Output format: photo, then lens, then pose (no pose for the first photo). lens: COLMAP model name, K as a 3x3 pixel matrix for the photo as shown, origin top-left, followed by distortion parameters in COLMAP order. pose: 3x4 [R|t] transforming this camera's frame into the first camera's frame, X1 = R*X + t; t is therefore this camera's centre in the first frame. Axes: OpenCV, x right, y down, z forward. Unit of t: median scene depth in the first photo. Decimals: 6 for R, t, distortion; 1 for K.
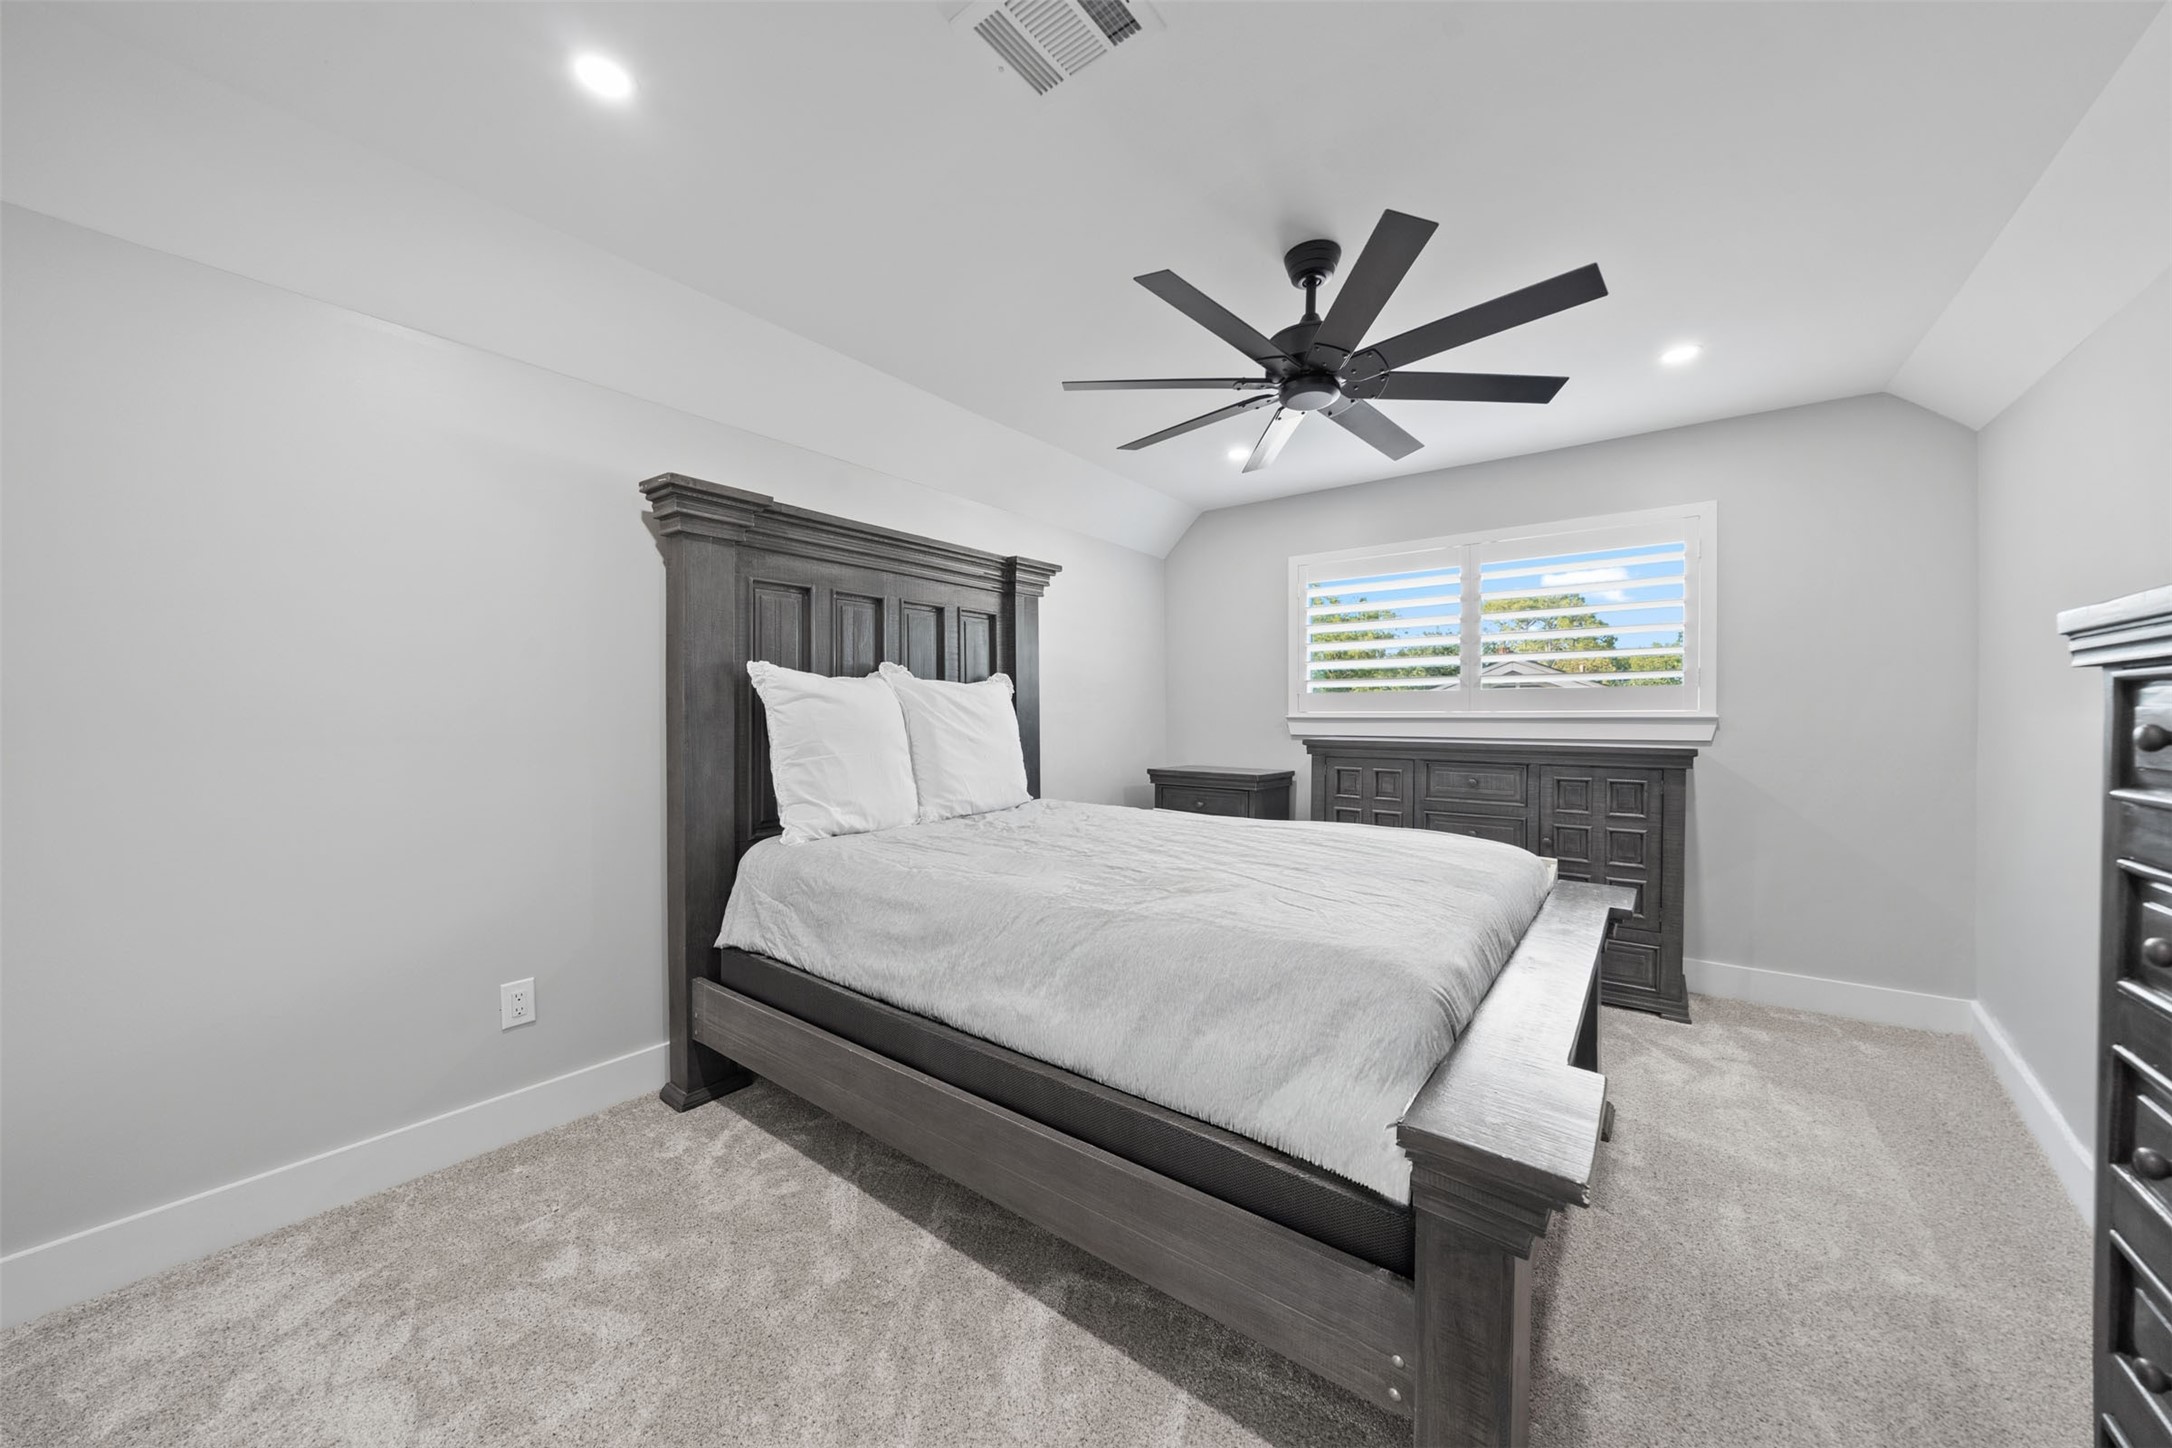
lens RADIAL K [[752.2, 0, 1078.7], [0, 752.2, 714.0], [0, 0, 1]] dist [-0.009977, 0.000521]
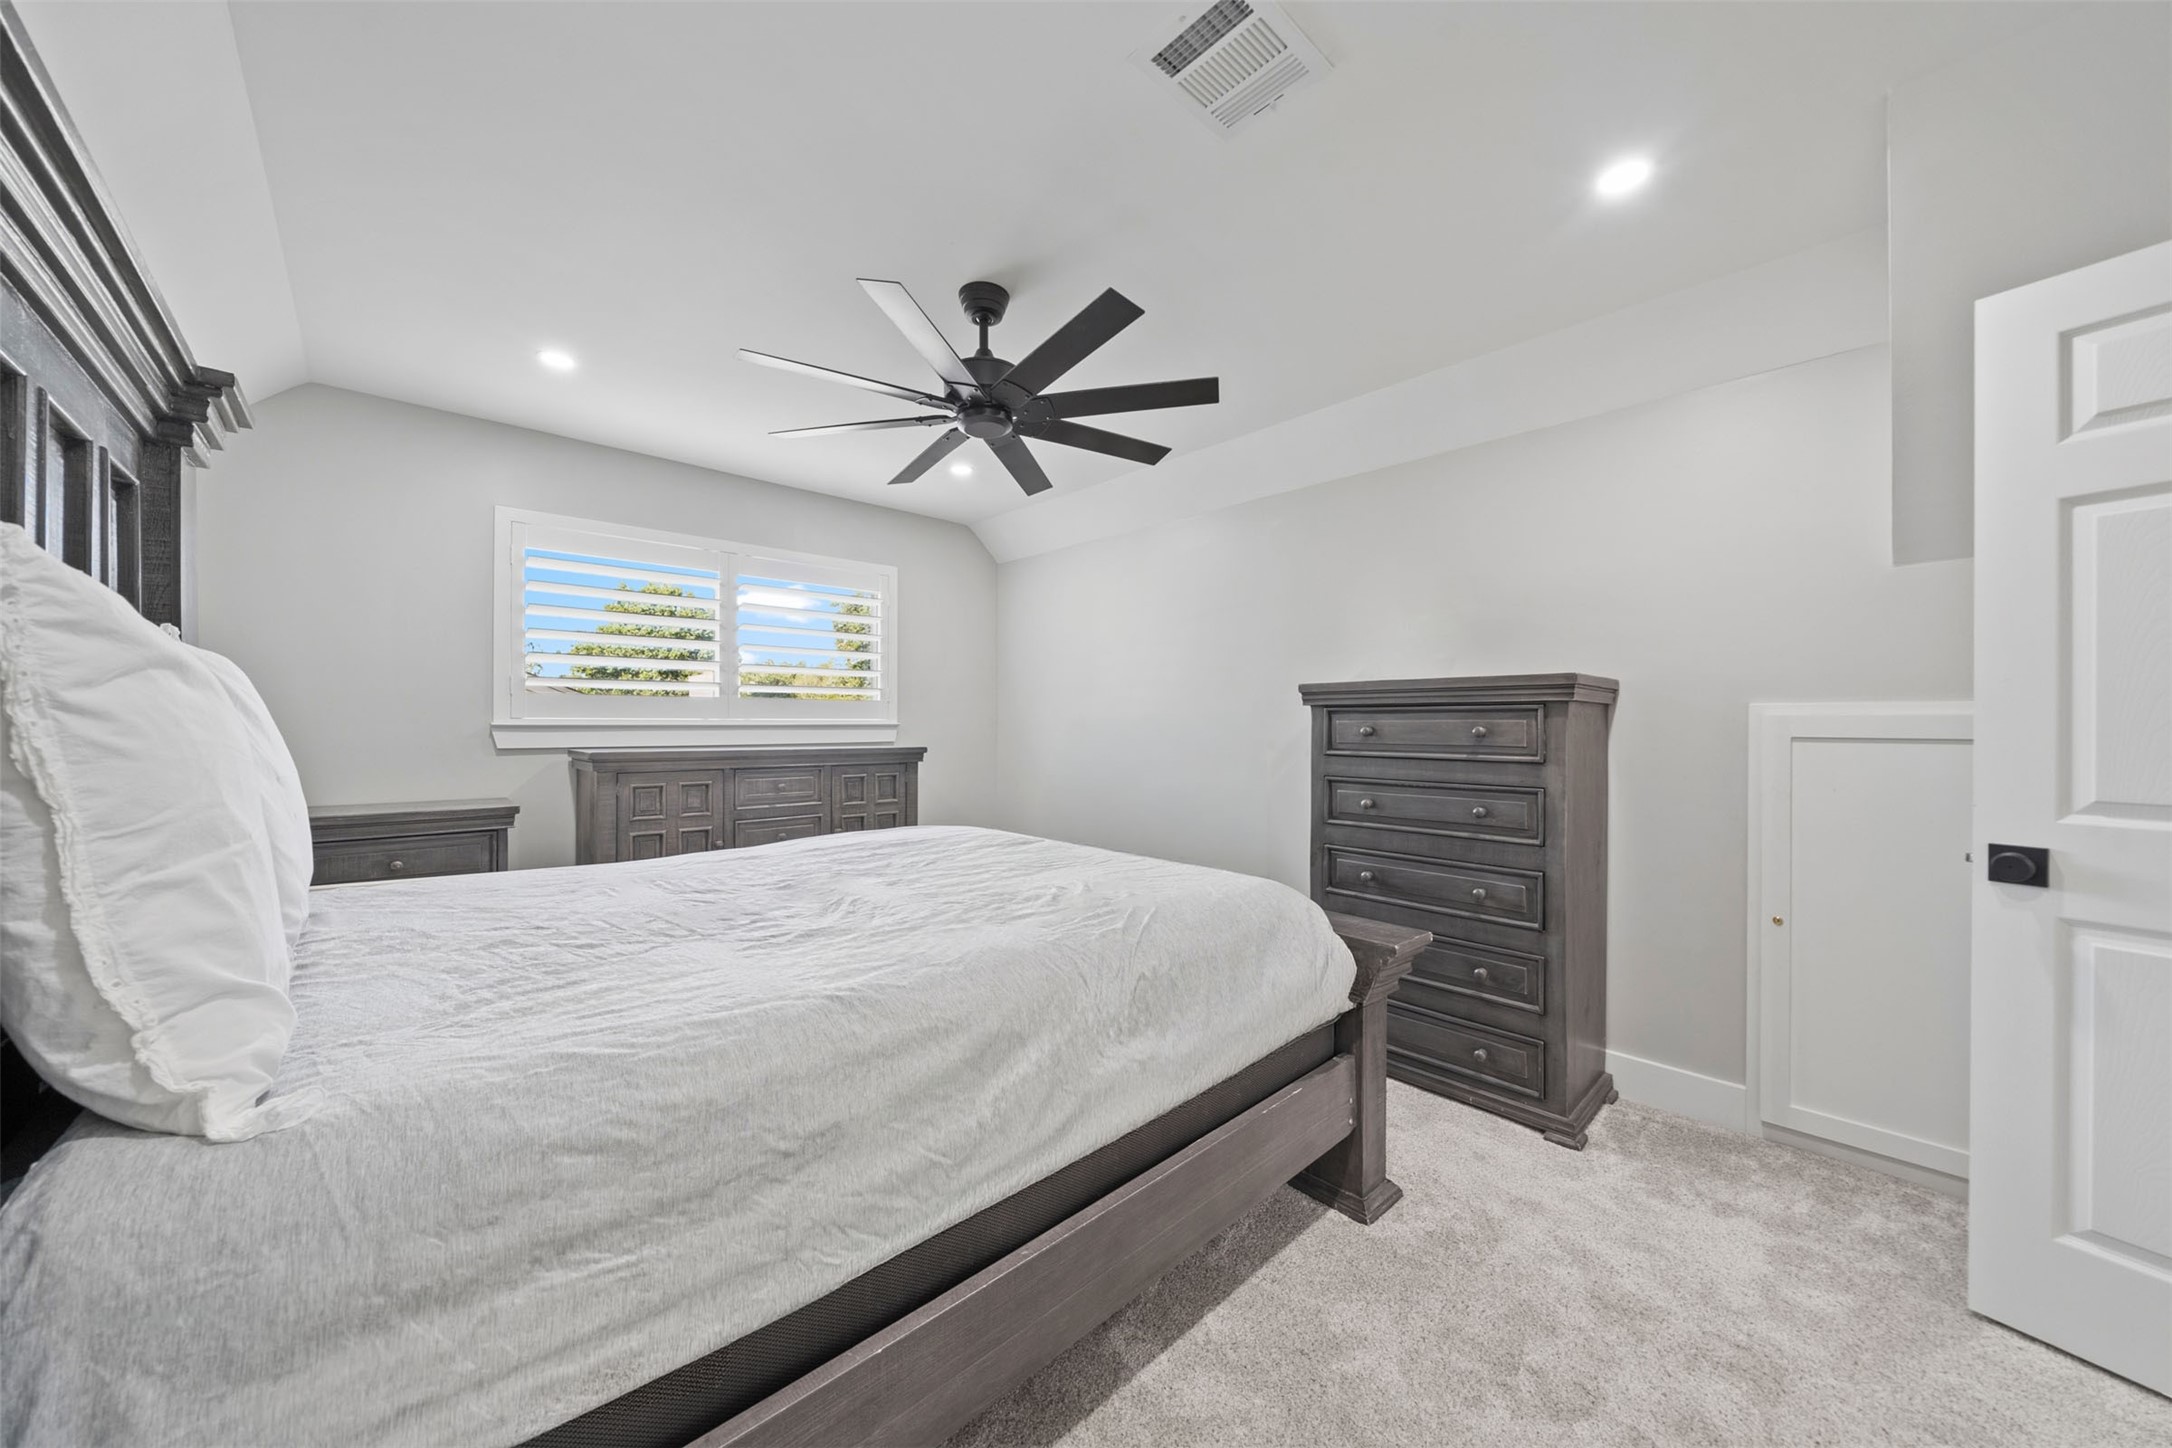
lens RADIAL K [[752.2, 0, 1078.7], [0, 752.2, 714.0], [0, 0, 1]] dist [-0.009977, 0.000521]
pose [[0.165875, 0.011226, 0.986083, -0.429841], [-0.000728, 0.999936, -0.011262, 0.000969], [-0.986147, 0.001151, 0.165872, 0.411804]]
